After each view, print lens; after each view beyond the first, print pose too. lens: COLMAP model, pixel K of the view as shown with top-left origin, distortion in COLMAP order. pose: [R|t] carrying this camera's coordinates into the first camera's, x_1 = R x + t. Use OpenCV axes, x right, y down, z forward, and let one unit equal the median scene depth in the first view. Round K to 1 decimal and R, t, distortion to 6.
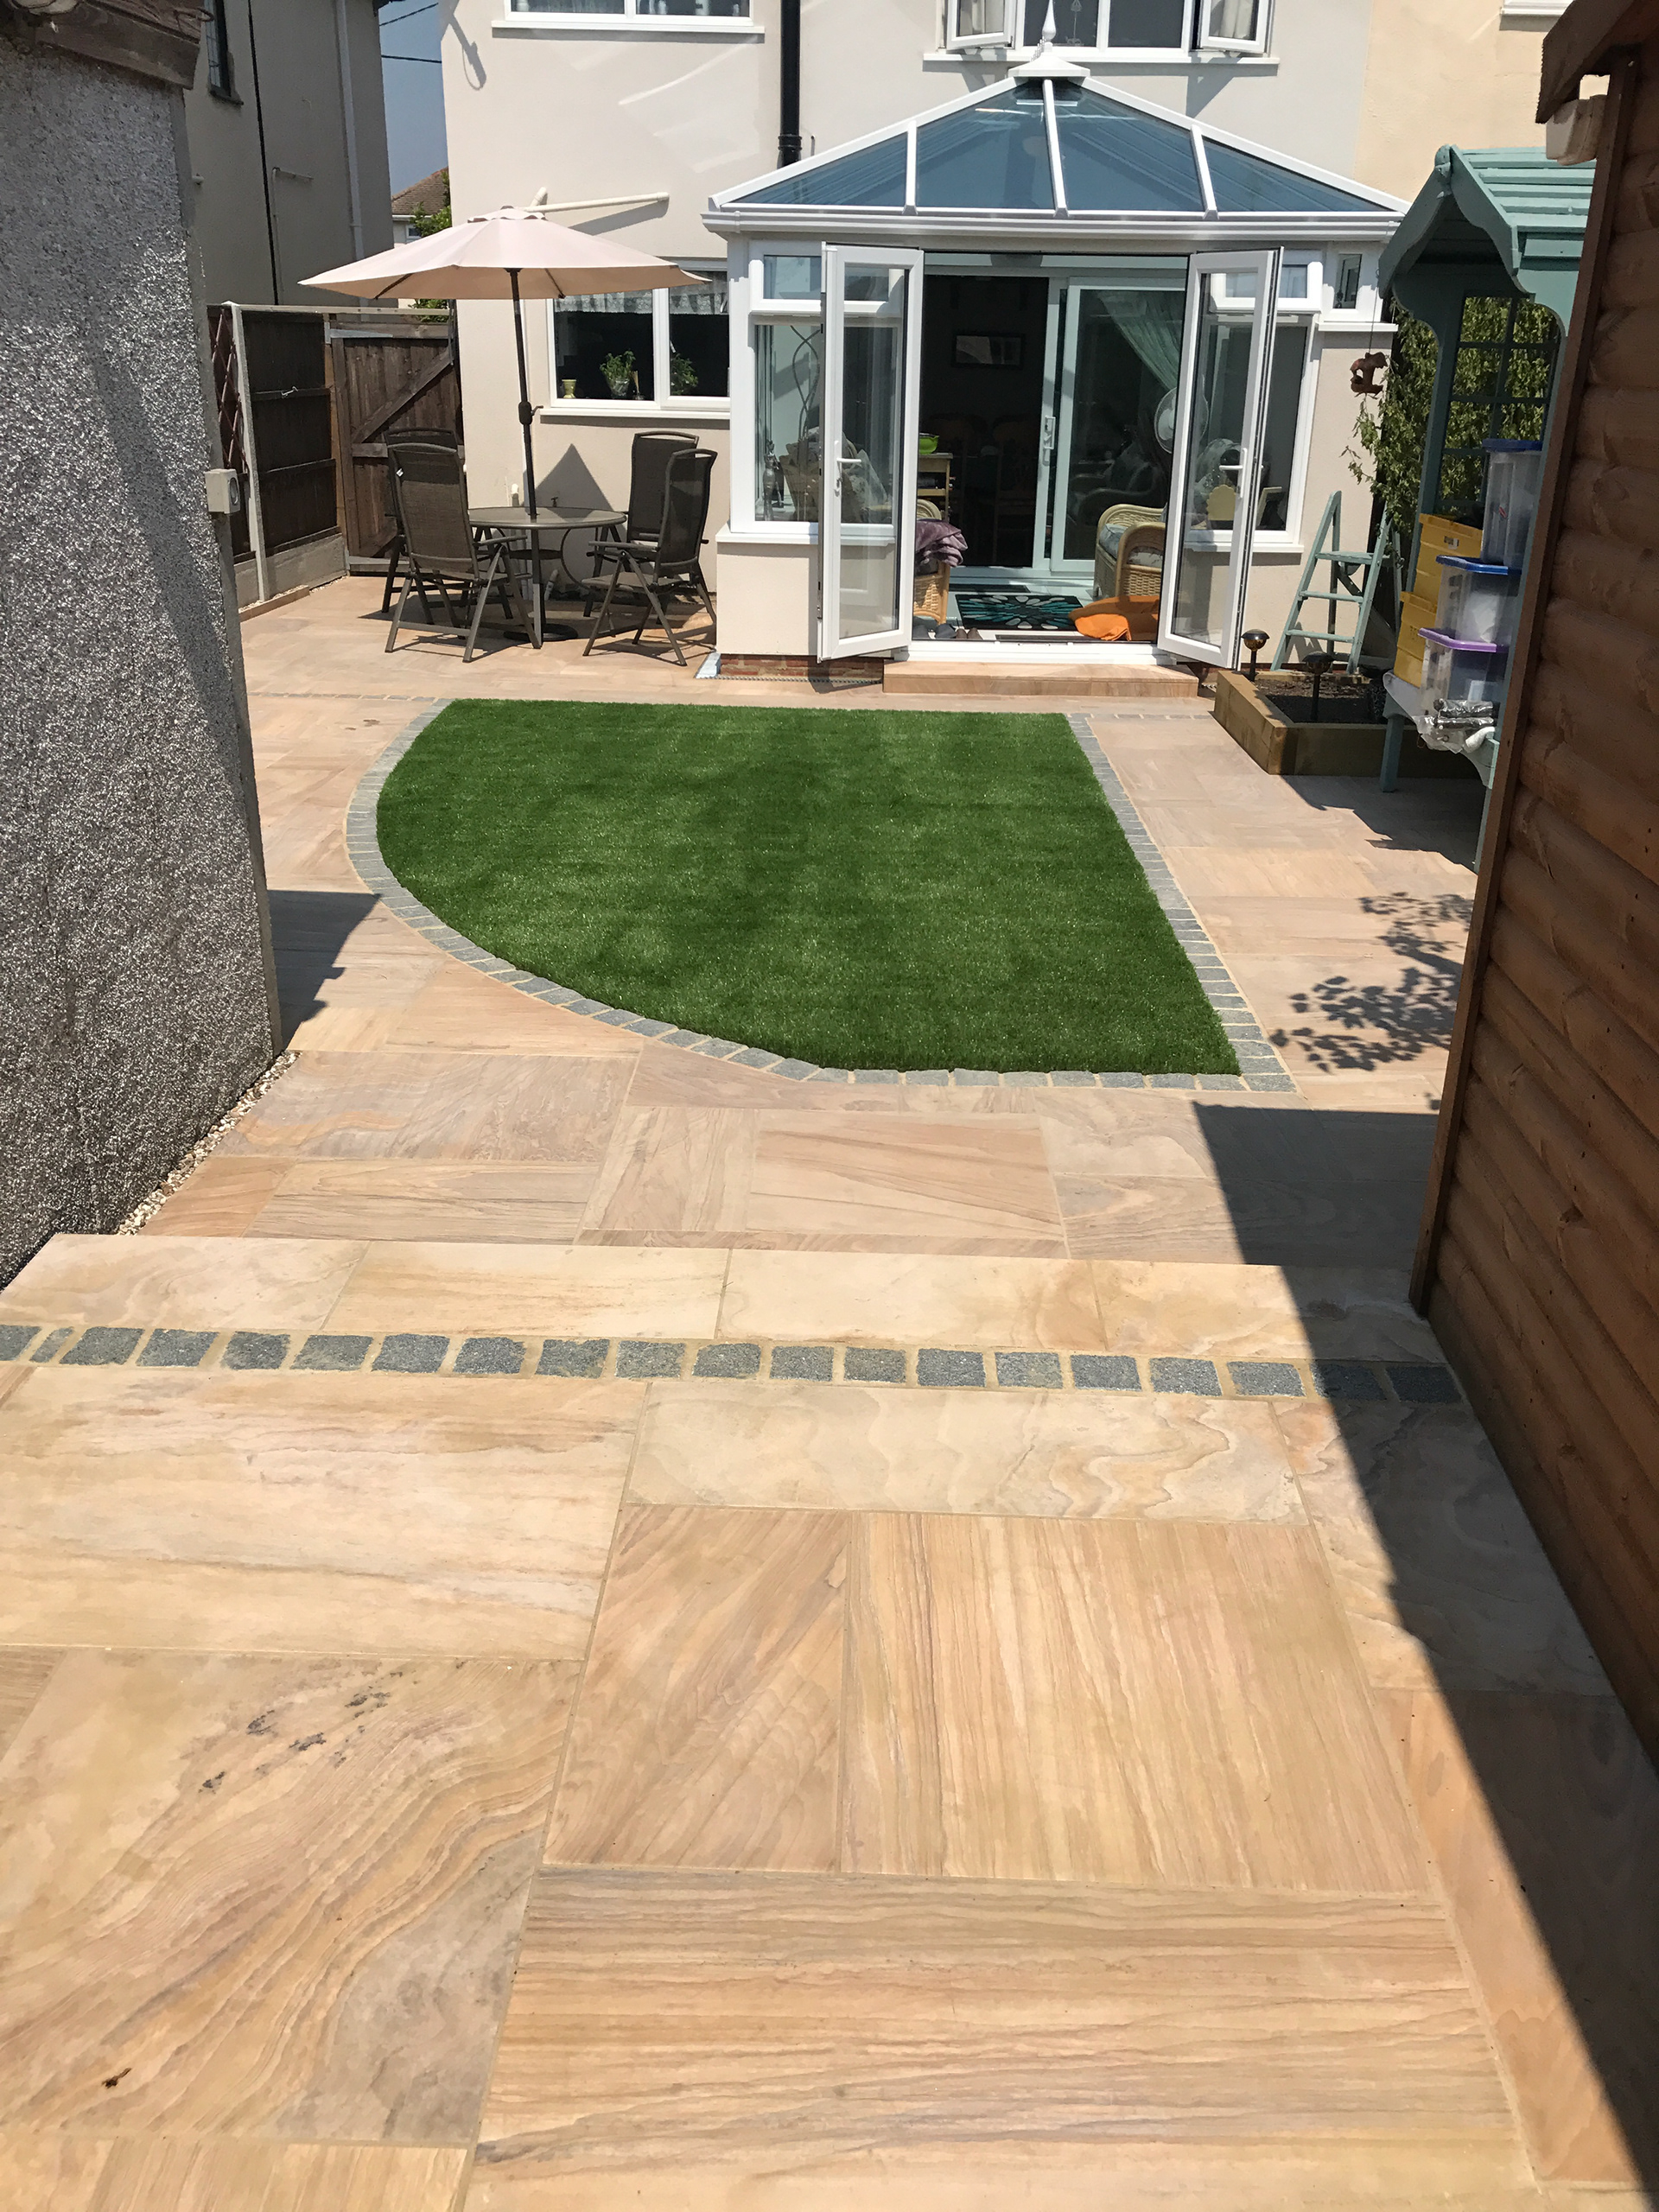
lens RADIAL K [[1837.7, 0, 832.4], [0, 1837.7, 1068.0], [0, 0, 1]] dist [0.044288, -0.008926]
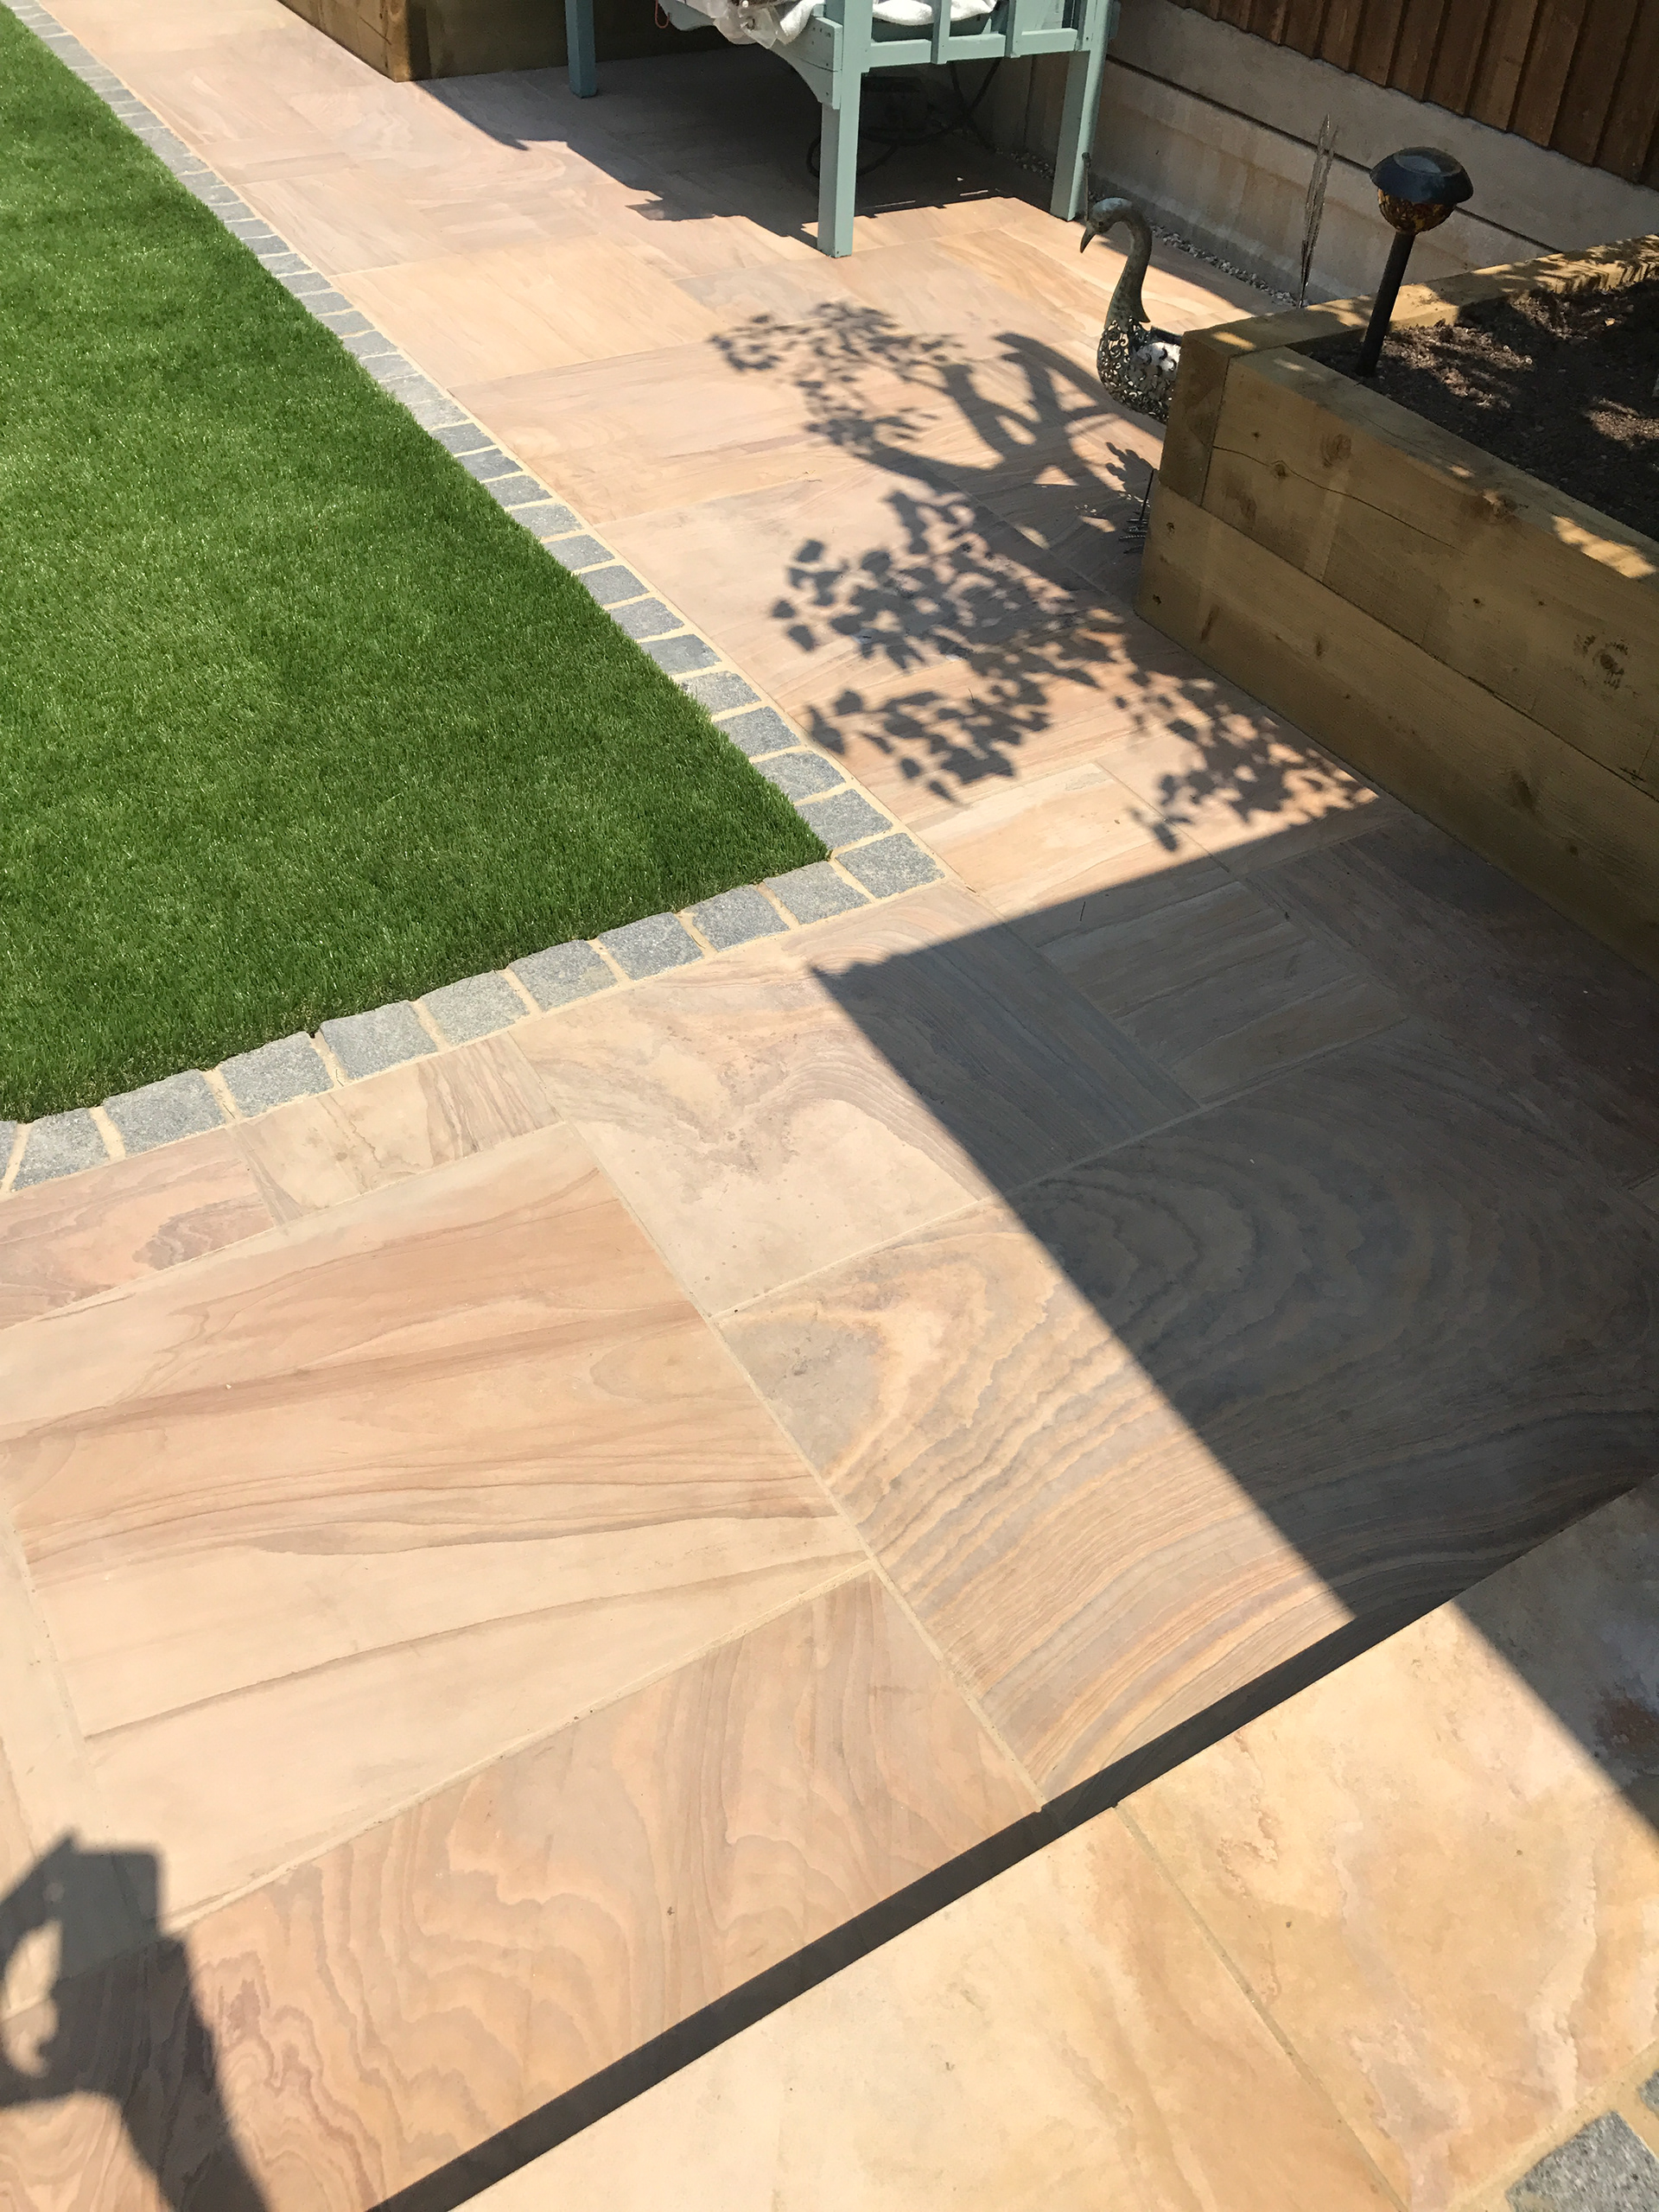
lens RADIAL K [[1799.3, 0, 858.6], [0, 1799.3, 1106.4], [0, 0, 1]] dist [0.044708, -0.078333]
pose [[0.841406, -0.358957, 0.403963, -0.010887], [0.167409, 0.883885, 0.436718, -0.144092], [-0.513819, -0.299830, 0.803798, 0.487043]]
